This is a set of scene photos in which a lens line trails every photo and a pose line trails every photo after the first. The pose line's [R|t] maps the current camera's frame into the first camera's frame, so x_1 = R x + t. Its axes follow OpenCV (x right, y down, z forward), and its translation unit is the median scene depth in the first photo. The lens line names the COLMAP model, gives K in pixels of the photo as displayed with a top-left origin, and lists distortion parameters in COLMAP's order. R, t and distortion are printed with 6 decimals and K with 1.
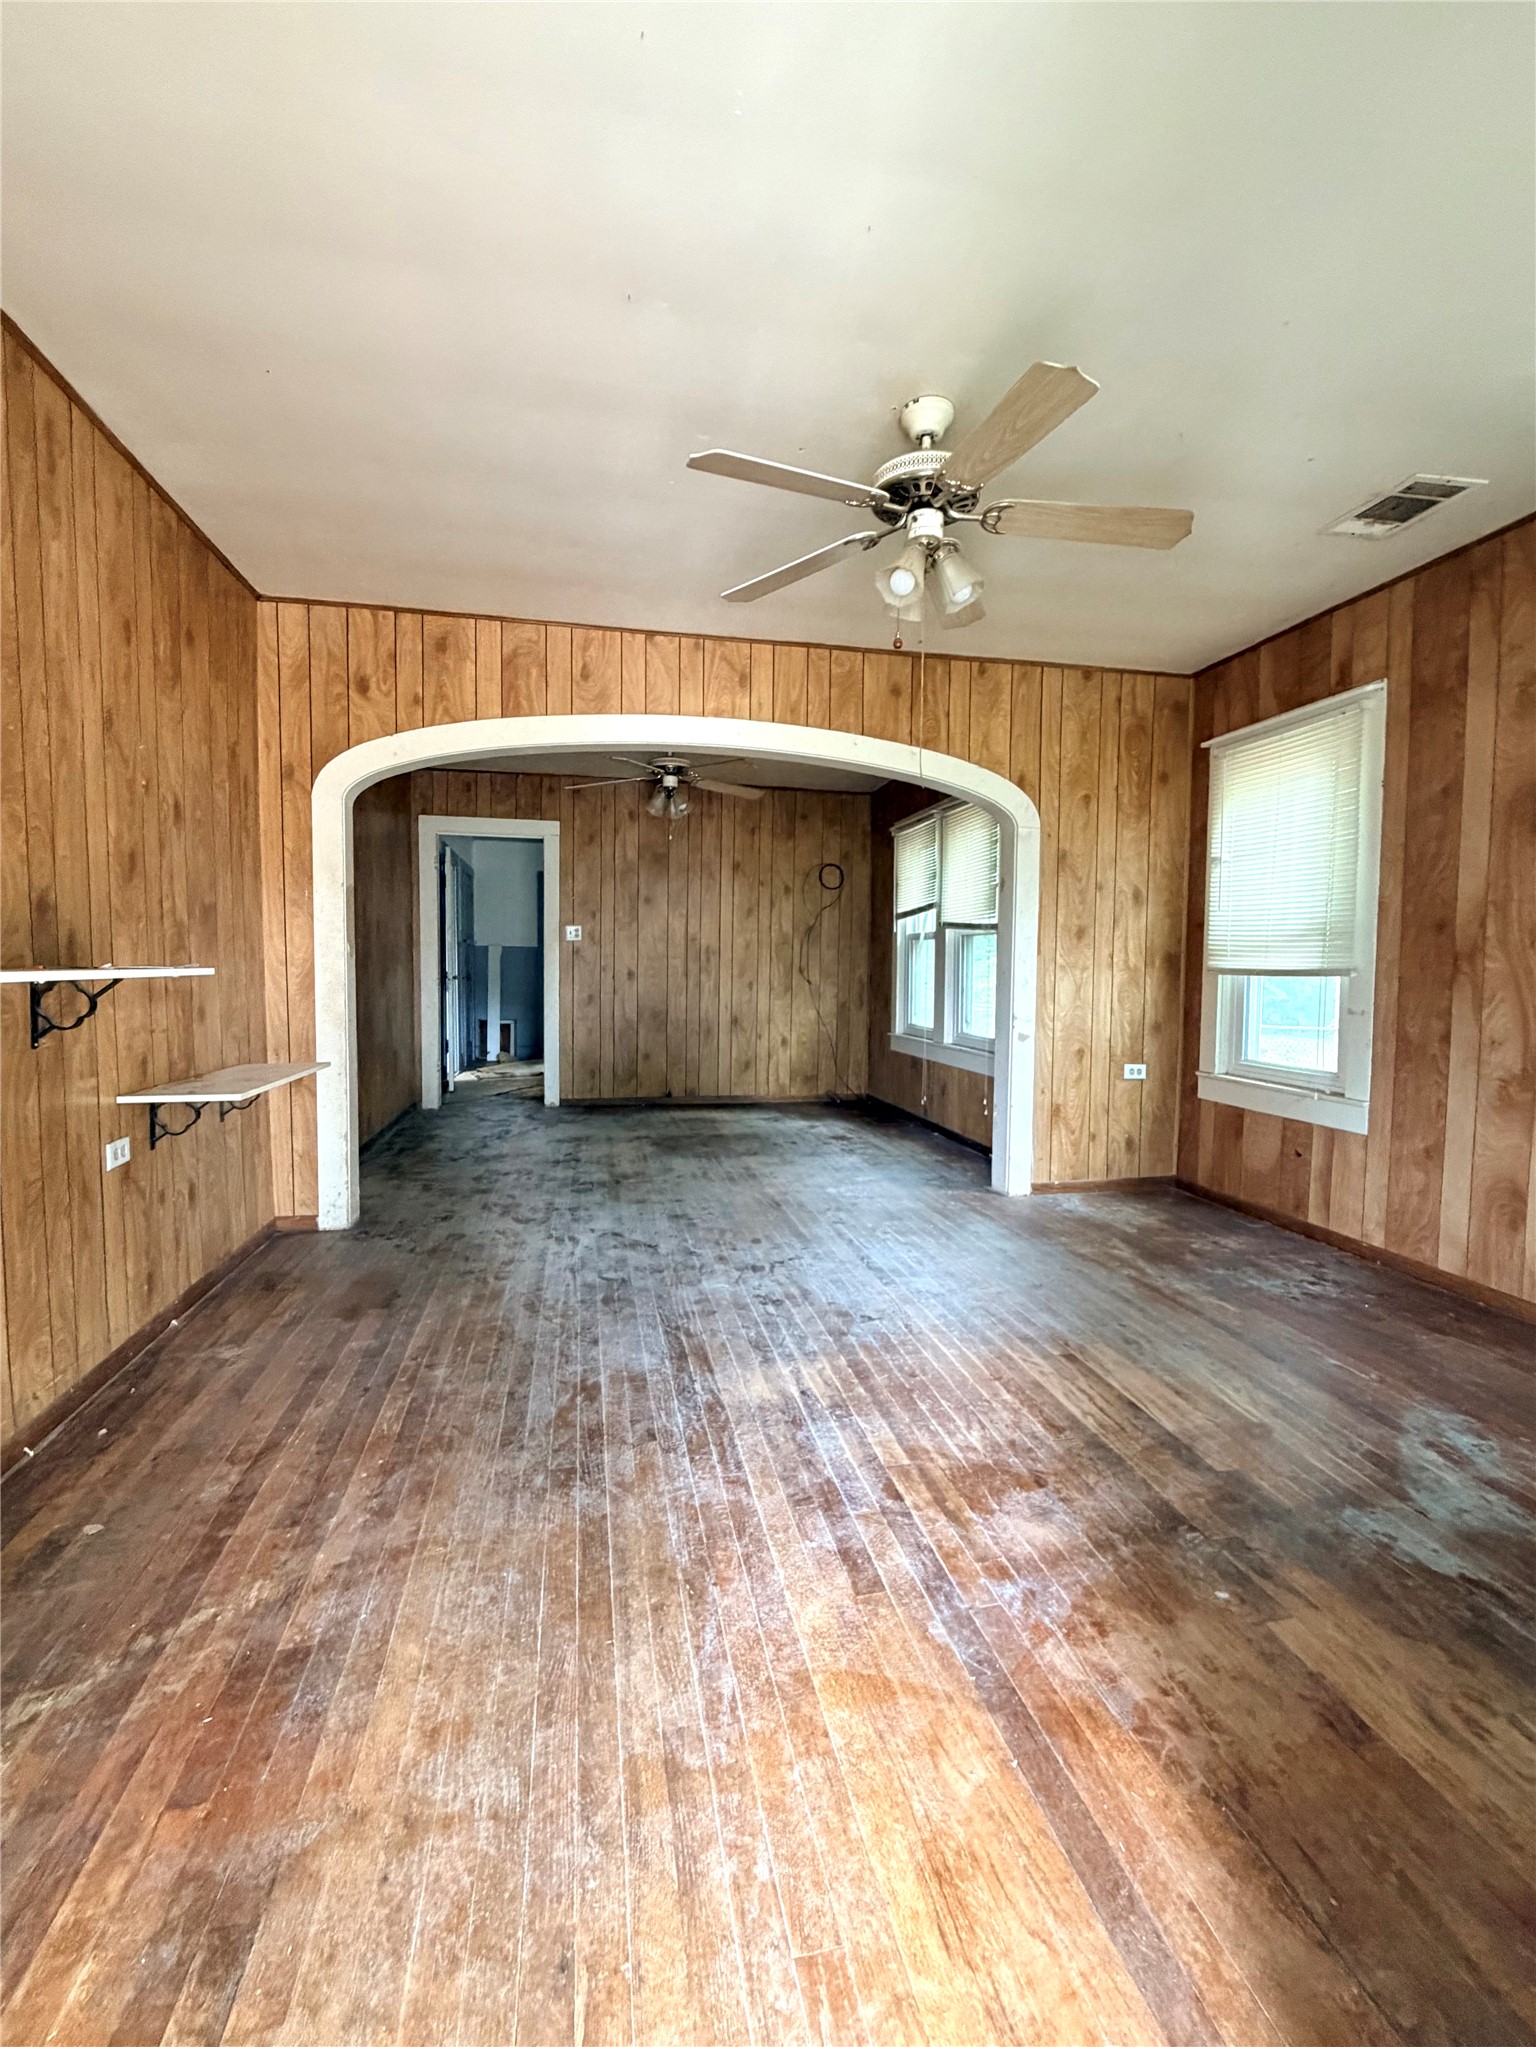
lens RADIAL K [[812.1, 0, 757.4], [0, 812.1, 1007.7], [0, 0, 1]] dist [-0.000999, -0.000311]
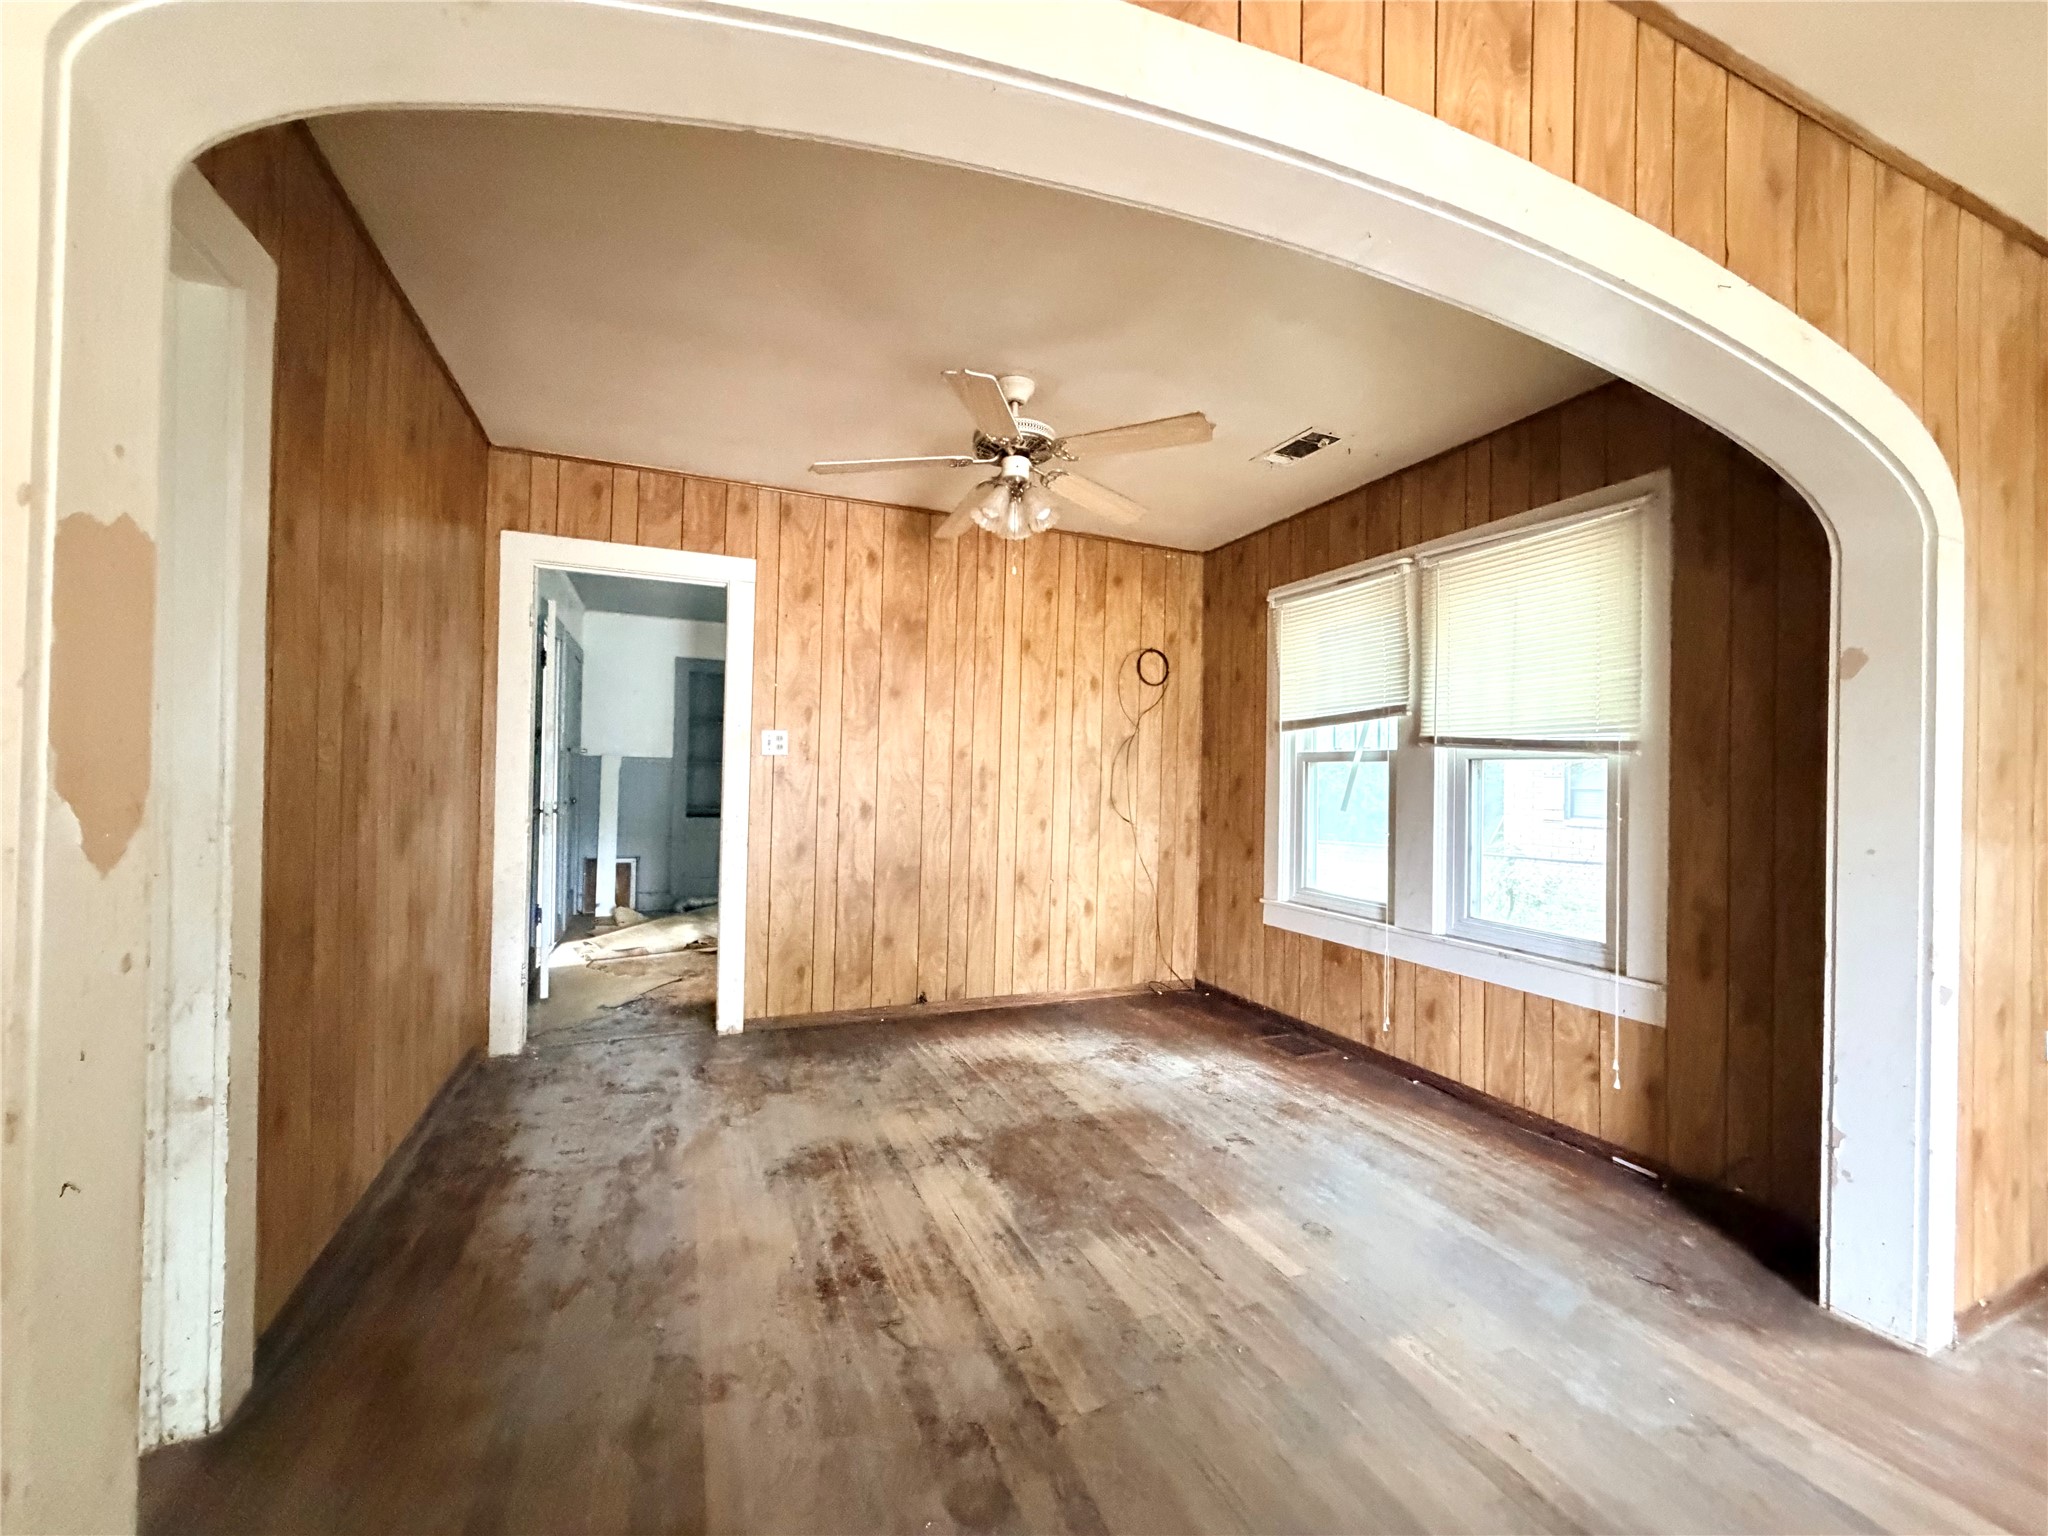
lens RADIAL K [[812.5, 0, 1029.0], [0, 812.5, 769.5], [0, 0, 1]] dist [-0.000999, -0.000311]
pose [[0.983029, 0.010813, 0.183131, -0.149665], [-0.000075, 0.998285, -0.058538, -0.035877], [-0.183450, 0.057531, 0.981344, 0.366390]]
